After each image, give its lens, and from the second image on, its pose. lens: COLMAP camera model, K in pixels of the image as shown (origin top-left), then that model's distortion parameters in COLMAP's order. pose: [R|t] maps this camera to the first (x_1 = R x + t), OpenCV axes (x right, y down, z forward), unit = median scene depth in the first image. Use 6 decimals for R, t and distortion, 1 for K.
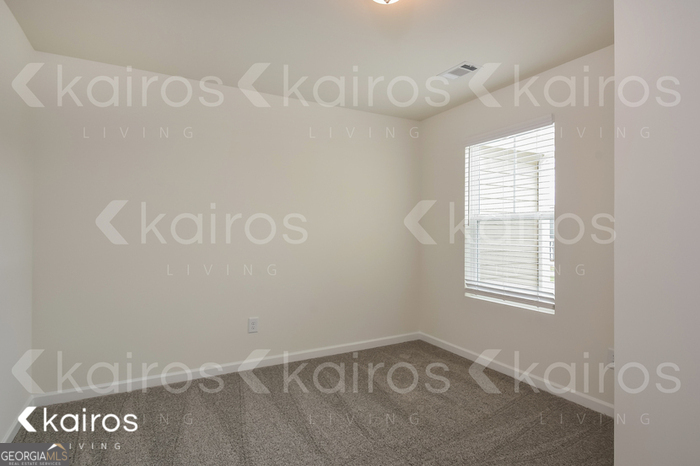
lens RADIAL K [[330.9, 0, 350.0], [0, 330.9, 233.0], [0, 0, 1]] dist [0.000602, -0.000434]
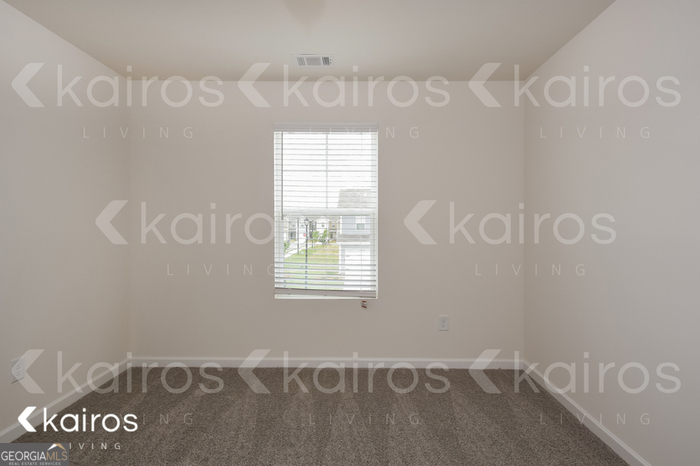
lens RADIAL K [[330.9, 0, 350.0], [0, 330.9, 233.0], [0, 0, 1]] dist [0.000602, -0.000434]
pose [[1.000000, 0.000046, 0.000145, -0.696996], [-0.000046, 1.000000, 0.000602, -0.000476], [-0.000145, -0.000602, 1.000000, -0.000030]]
